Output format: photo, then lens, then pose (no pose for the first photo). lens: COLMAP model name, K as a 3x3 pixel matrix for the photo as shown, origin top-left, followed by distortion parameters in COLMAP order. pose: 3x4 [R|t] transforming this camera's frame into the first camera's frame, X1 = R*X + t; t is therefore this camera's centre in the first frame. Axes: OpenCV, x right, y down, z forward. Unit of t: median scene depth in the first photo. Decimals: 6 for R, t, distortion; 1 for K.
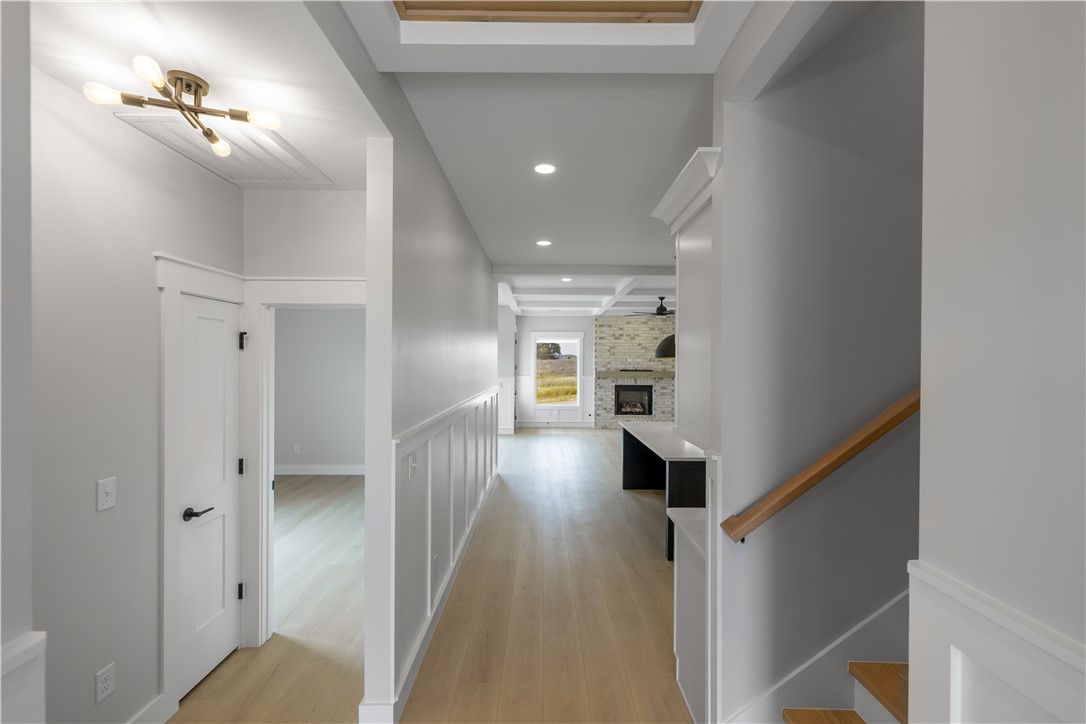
lens RADIAL K [[458.3, 0, 544.5], [0, 458.3, 361.9], [0, 0, 1]] dist [0.001699, 0.000333]
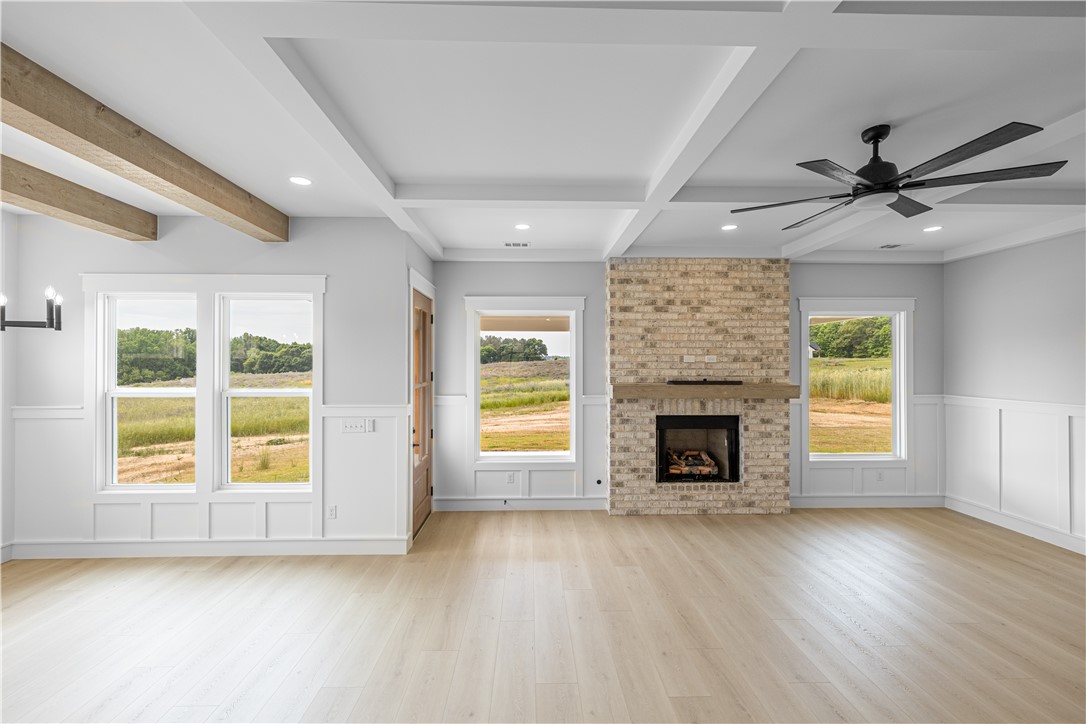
lens RADIAL K [[458.3, 0, 540.1], [0, 458.3, 360.5], [0, 0, 1]] dist [0.001699, 0.000333]
pose [[0.999809, -0.004635, 0.018974, 0.034270], [0.004755, 0.999969, -0.006256, -0.000204], [-0.018944, 0.006345, 0.999800, 0.562818]]
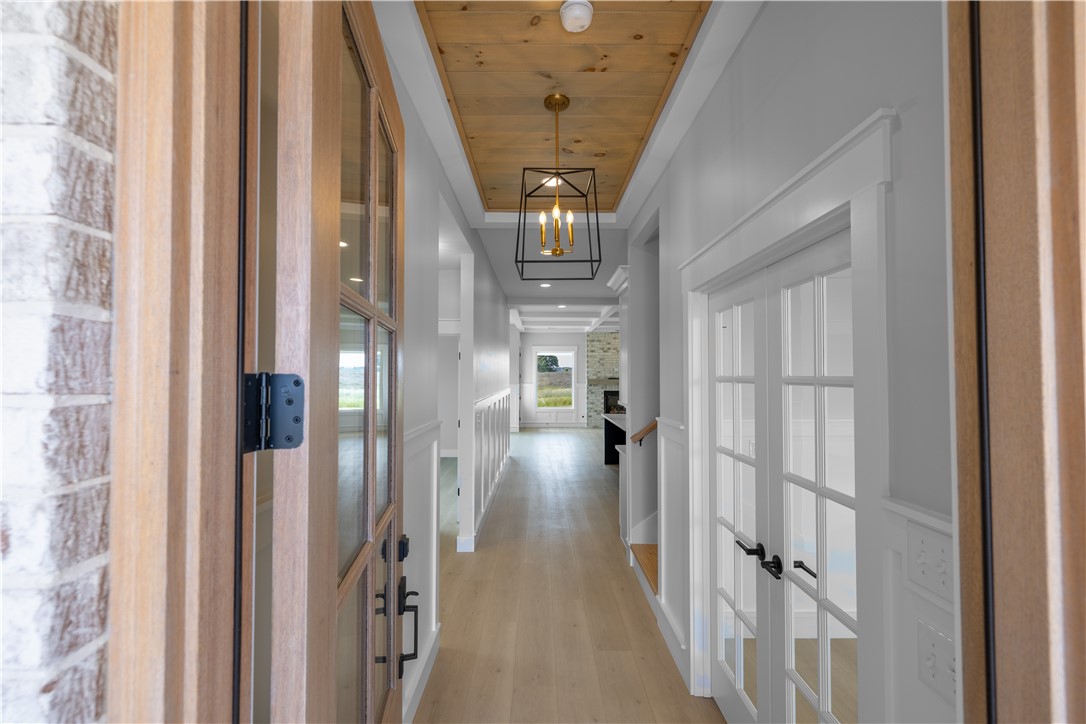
lens RADIAL K [[458.3, 0, 543.6], [0, 458.3, 366.8], [0, 0, 1]] dist [0.001699, 0.000333]
pose [[0.999988, -0.003637, 0.003303, -0.005766], [0.003695, 0.999836, -0.017721, 0.008621], [-0.003238, 0.017733, 0.999838, -0.182298]]
